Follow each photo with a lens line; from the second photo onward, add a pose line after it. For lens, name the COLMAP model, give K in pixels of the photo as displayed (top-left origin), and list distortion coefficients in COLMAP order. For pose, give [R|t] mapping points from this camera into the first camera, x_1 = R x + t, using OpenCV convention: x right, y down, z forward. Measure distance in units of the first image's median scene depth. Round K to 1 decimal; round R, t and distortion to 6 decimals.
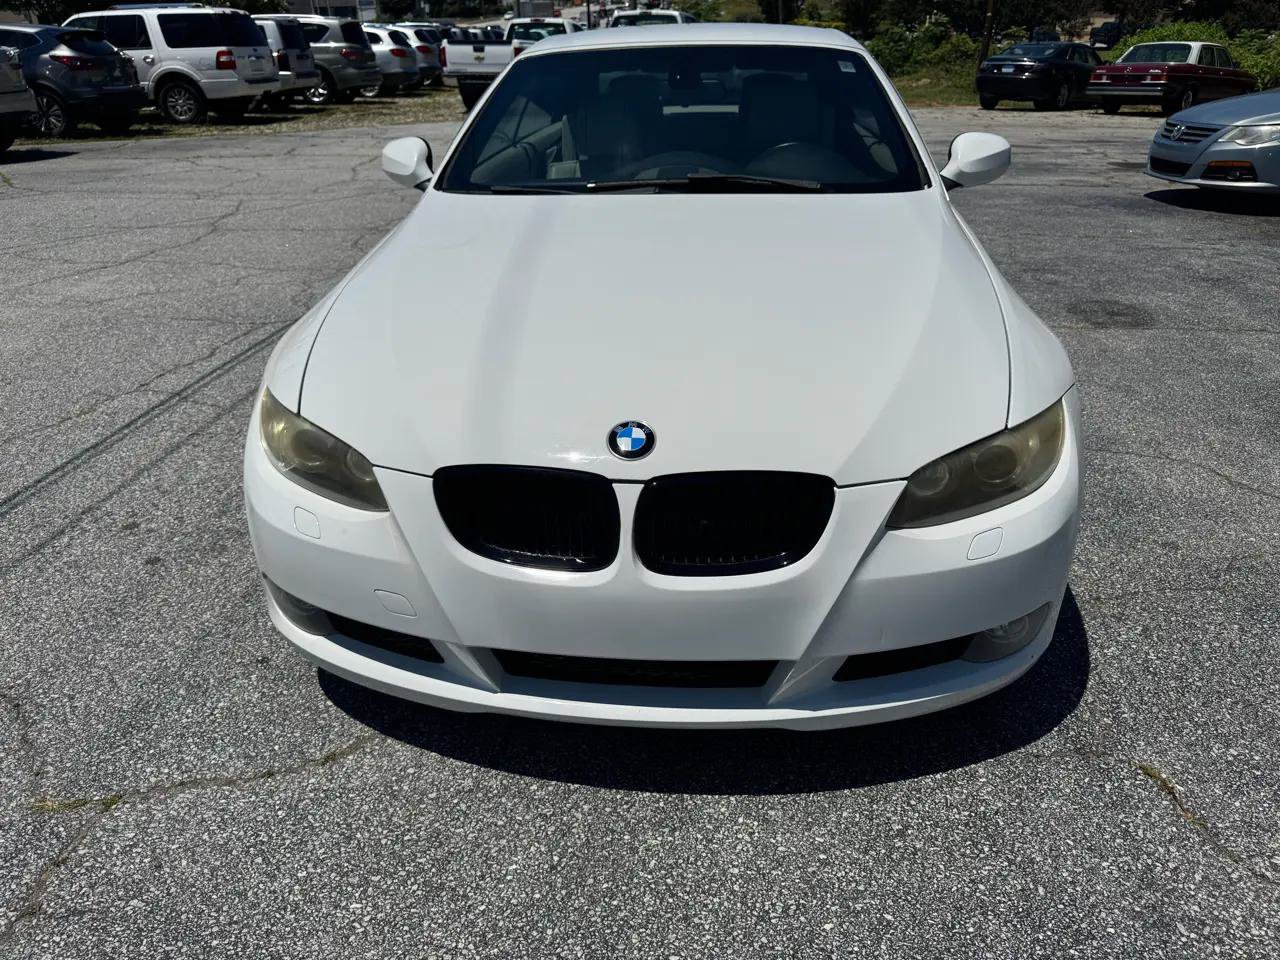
lens RADIAL K [[915.0, 0, 636.2], [0, 915.0, 495.3], [0, 0, 1]] dist [-0.001103, -0.004971]
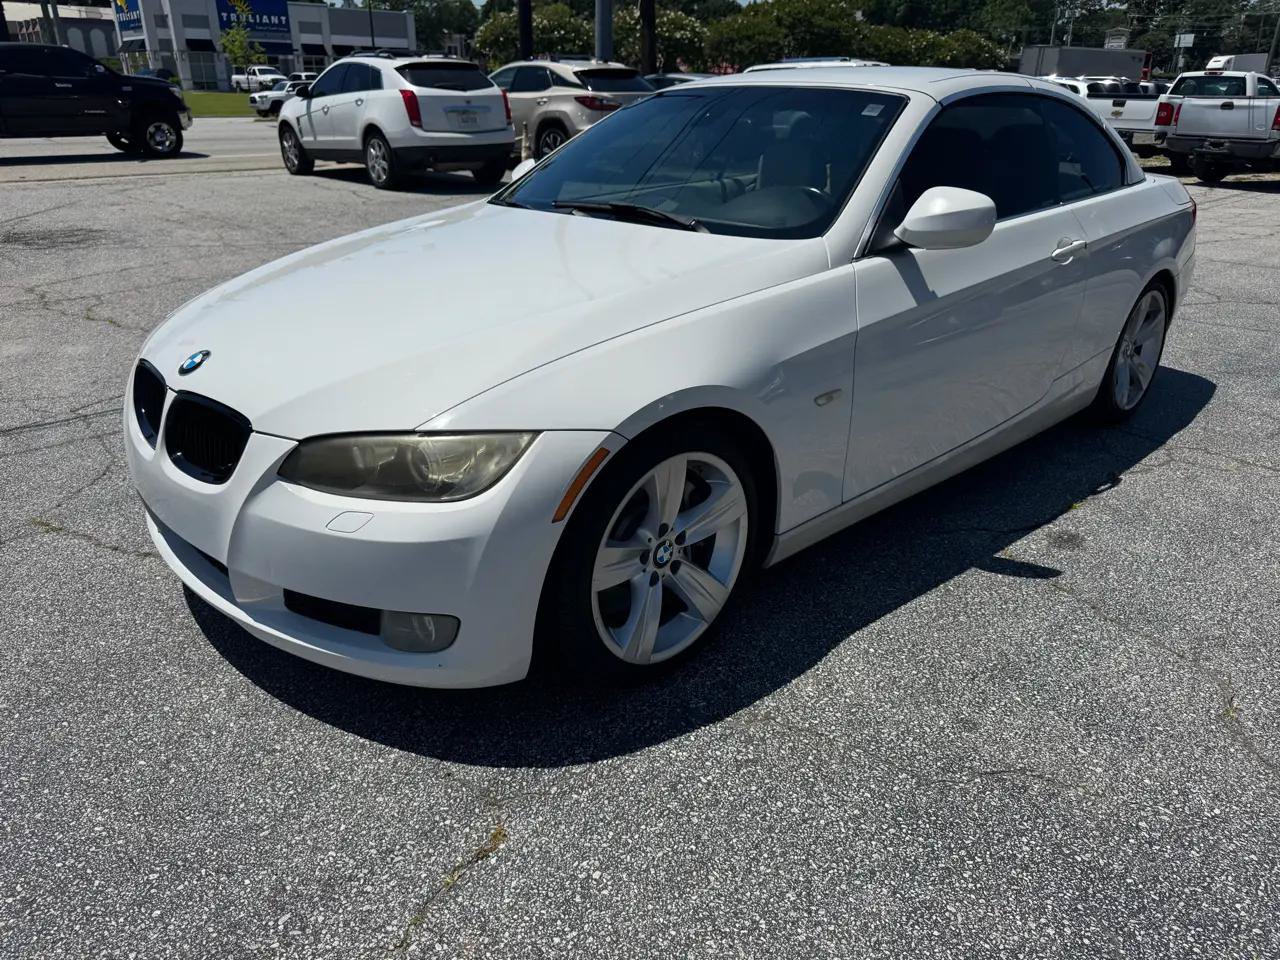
lens RADIAL K [[915.0, 0, 636.2], [0, 915.0, 495.3], [0, 0, 1]] dist [-0.001103, -0.004971]
pose [[0.754274, 0.275921, -0.595767, 0.819144], [-0.304341, 0.950967, 0.055115, -0.089878], [0.581763, 0.139744, 0.801264, 0.205898]]
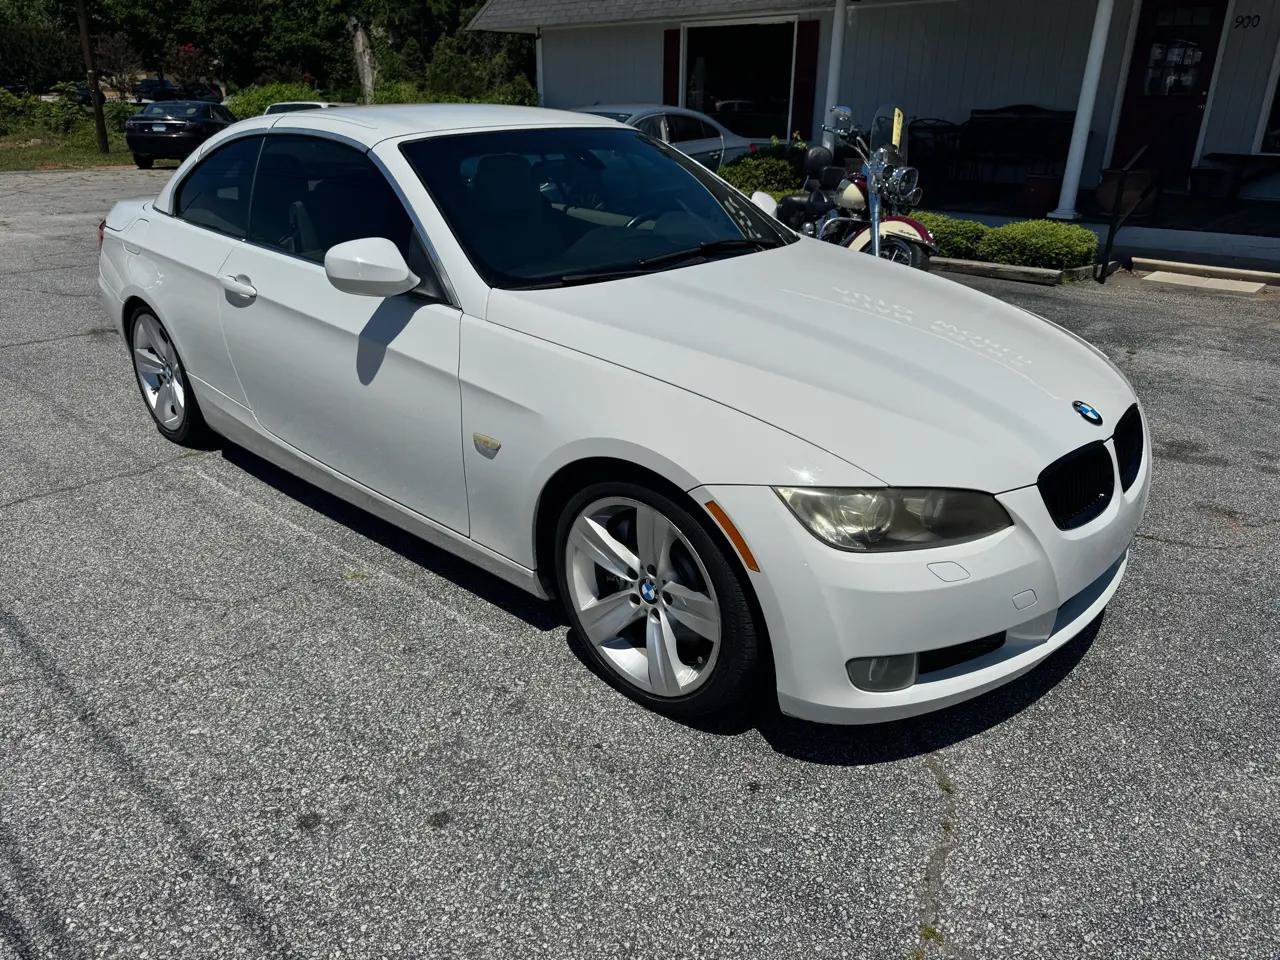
lens RADIAL K [[914.8, 0, 642.7], [0, 914.8, 478.6], [0, 0, 1]] dist [-0.001449, -0.001578]
pose [[0.611244, -0.297426, 0.733430, -0.935031], [0.344520, 0.934284, 0.091753, -0.208577], [-0.712521, 0.196598, 0.673545, 0.343079]]
